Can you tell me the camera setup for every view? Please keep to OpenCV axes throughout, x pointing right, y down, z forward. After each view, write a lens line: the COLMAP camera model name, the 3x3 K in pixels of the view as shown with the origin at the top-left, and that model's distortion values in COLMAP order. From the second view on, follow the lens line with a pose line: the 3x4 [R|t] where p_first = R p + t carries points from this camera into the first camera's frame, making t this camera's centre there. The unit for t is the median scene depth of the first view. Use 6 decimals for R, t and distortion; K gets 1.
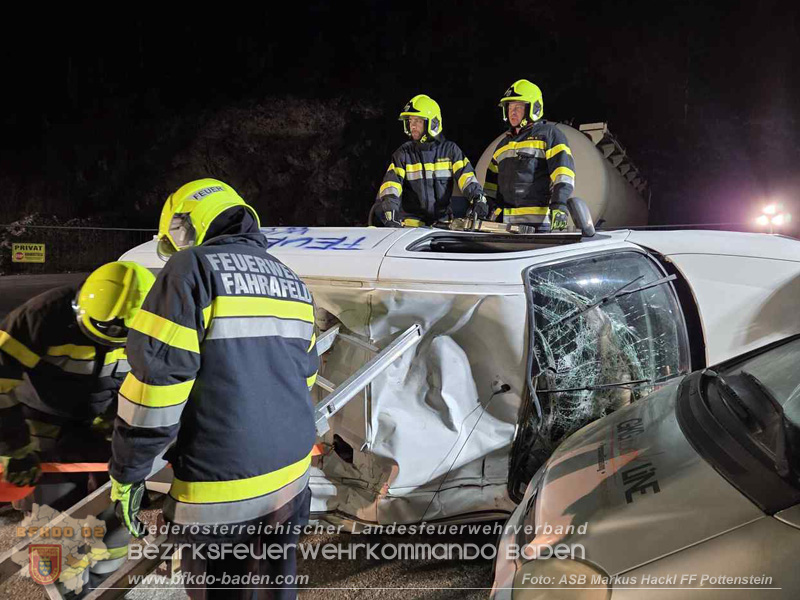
lens RADIAL K [[544.8, 0, 400.0], [0, 544.8, 300.0], [0, 0, 1]] dist [0.092391, -0.087972]
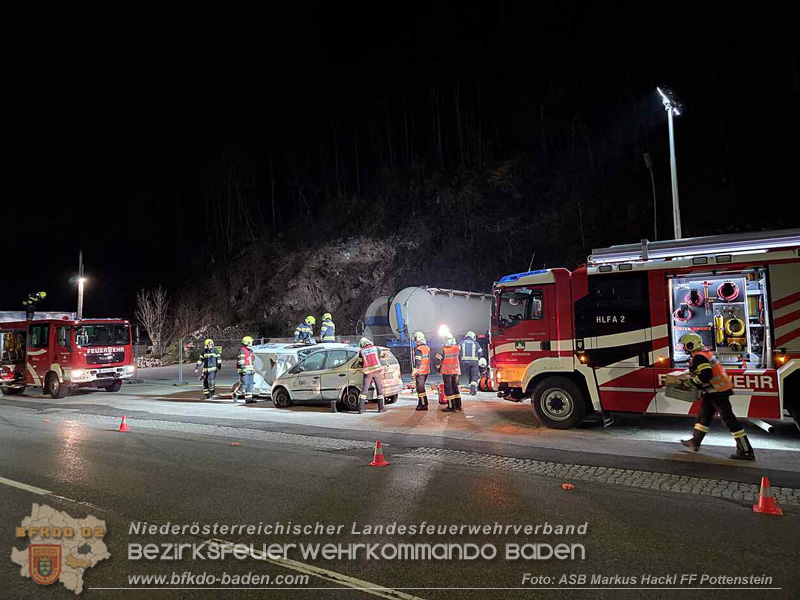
lens RADIAL K [[544.8, 0, 400.0], [0, 544.8, 300.0], [0, 0, 1]] dist [0.092391, -0.087972]
pose [[0.975567, -0.051569, -0.213566, 0.210601], [0.018355, 0.987794, -0.154678, 0.028121], [0.218936, 0.146978, 0.964606, -0.377104]]
